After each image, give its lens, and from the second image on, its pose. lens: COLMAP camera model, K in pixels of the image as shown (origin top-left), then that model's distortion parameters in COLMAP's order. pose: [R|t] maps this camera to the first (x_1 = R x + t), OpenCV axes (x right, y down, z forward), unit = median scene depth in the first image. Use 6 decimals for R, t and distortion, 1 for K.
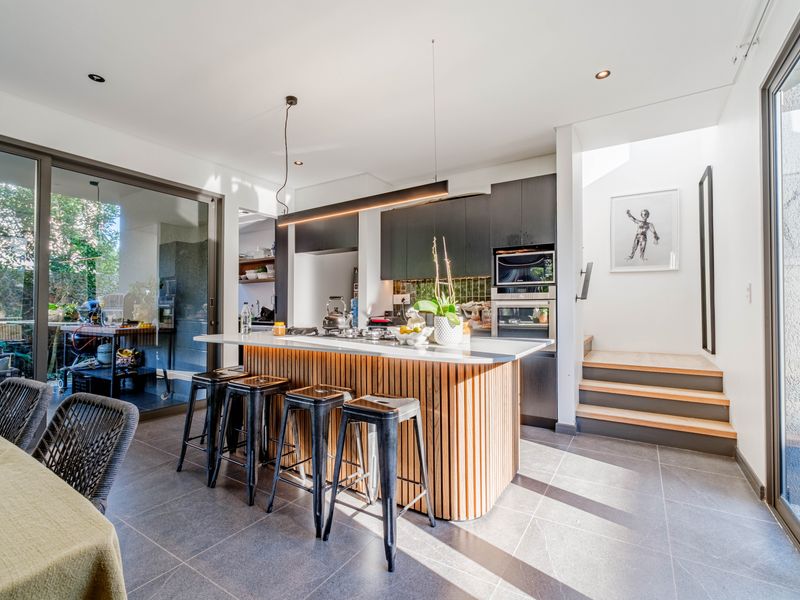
lens RADIAL K [[376.8, 0, 400.0], [0, 376.8, 303.6], [0, 0, 1]] dist [-0.001232, 0.000150]
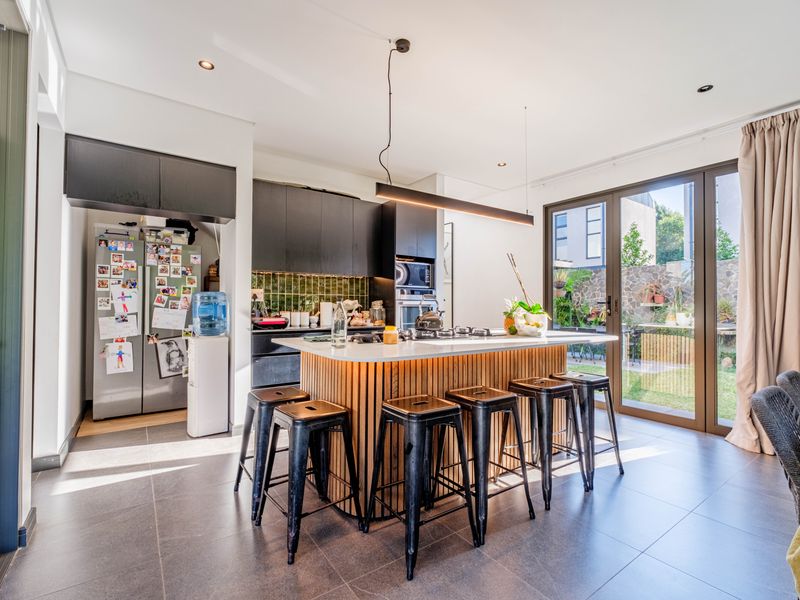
lens RADIAL K [[377.5, 0, 400.0], [0, 377.5, 300.0], [0, 0, 1]] dist [-0.000731, 0.000880]
pose [[0.375703, 0.018786, 0.926550, -0.863396], [-0.016498, 0.999772, -0.013581, 0.006752], [-0.926593, -0.010183, 0.375928, 0.593174]]
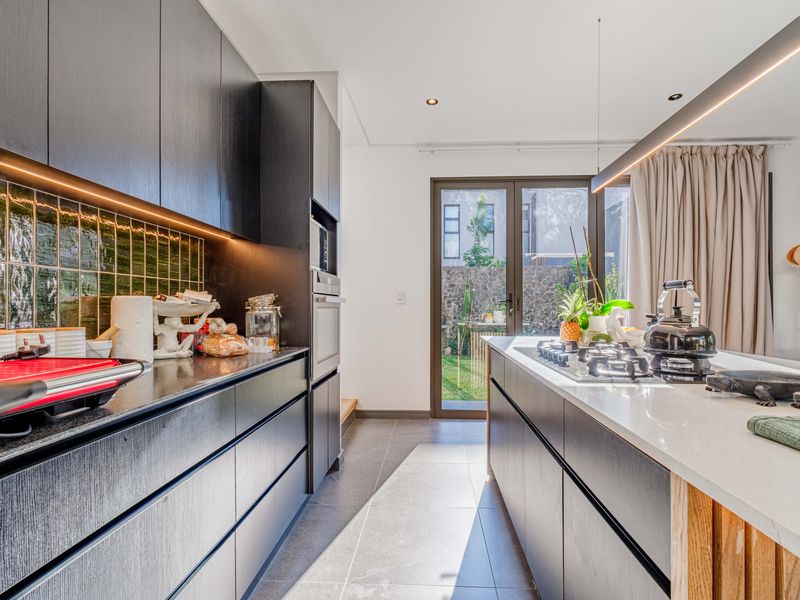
lens RADIAL K [[392.0, 0, 402.0], [0, 392.0, 287.4], [0, 0, 1]] dist [-0.000062, 0.000210]
pose [[-0.493637, 0.041795, 0.868663, -0.333225], [-0.009988, 0.998506, -0.053718, 0.012346], [-0.869611, -0.035193, -0.492482, 1.237960]]
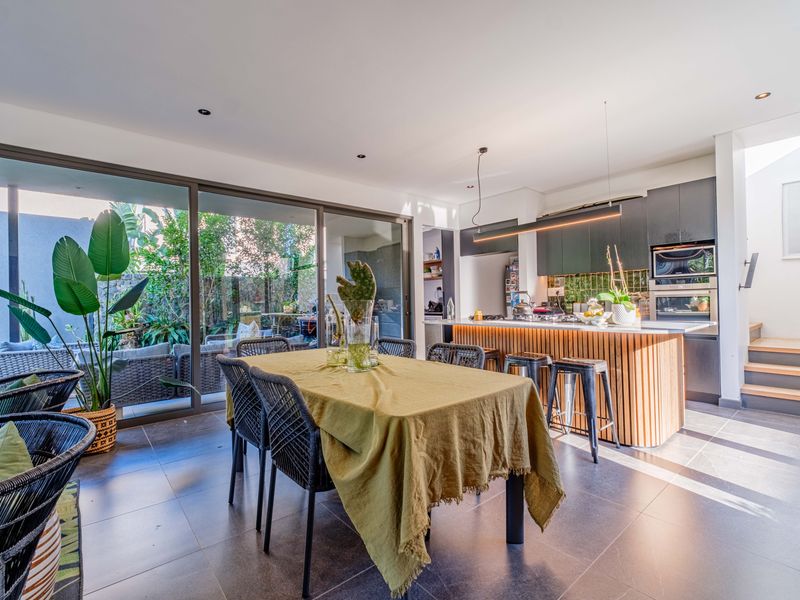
lens RADIAL K [[377.5, 0, 400.0], [0, 377.5, 300.0], [0, 0, 1]] dist [-0.000731, 0.000880]
pose [[0.953516, -0.018635, -0.300765, -0.147509], [0.021132, 0.999764, 0.005052, -0.003066], [0.300599, -0.011173, 0.953685, -0.352382]]
